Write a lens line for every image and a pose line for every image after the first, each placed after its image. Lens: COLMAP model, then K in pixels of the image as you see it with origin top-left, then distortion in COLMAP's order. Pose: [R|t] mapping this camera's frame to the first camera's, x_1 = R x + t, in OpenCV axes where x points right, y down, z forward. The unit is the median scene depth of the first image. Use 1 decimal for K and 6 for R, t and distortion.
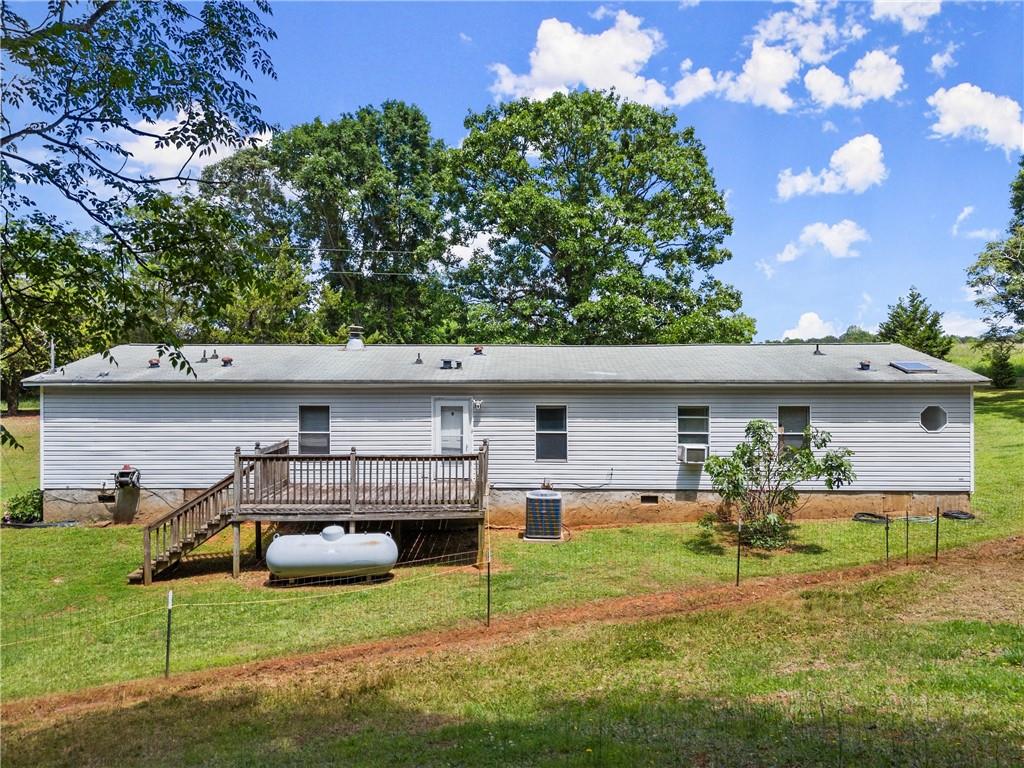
lens RADIAL K [[731.2, 0, 509.1], [0, 731.2, 388.5], [0, 0, 1]] dist [0.002134, -0.000507]
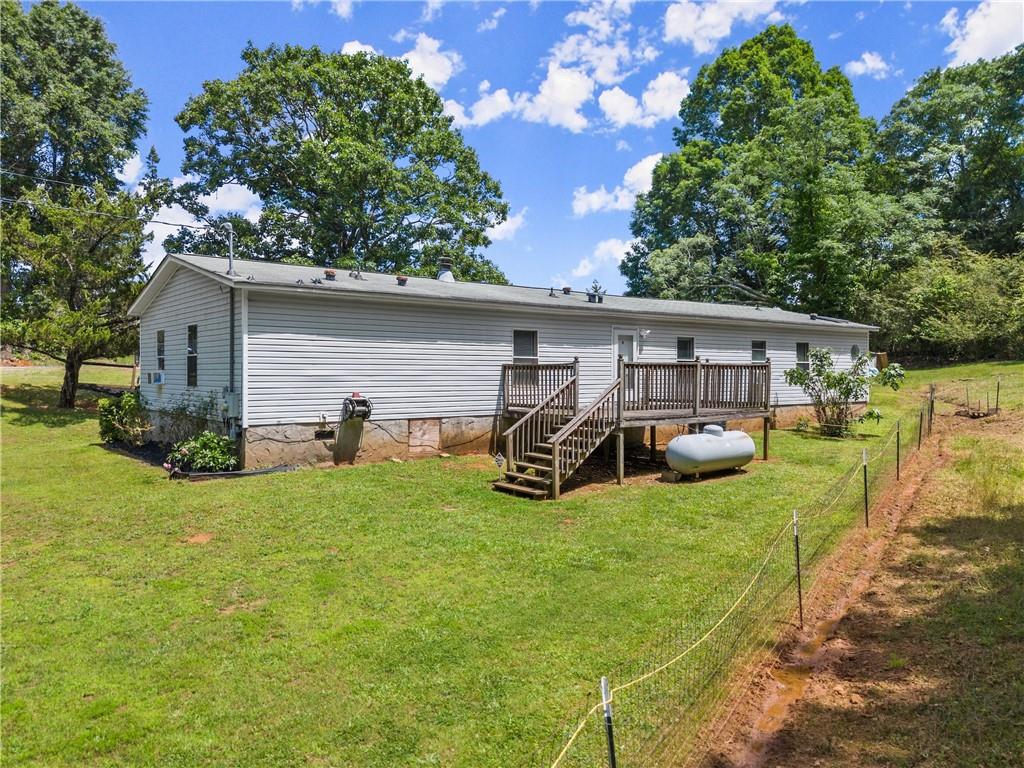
lens RADIAL K [[731.2, 0, 506.6], [0, 731.2, 376.6], [0, 0, 1]] dist [0.002134, -0.000507]
pose [[0.797921, -0.000620, 0.602762, -0.880558], [0.002550, 0.999994, -0.002347, 0.088370], [-0.602757, 0.003410, 0.797918, 0.228464]]
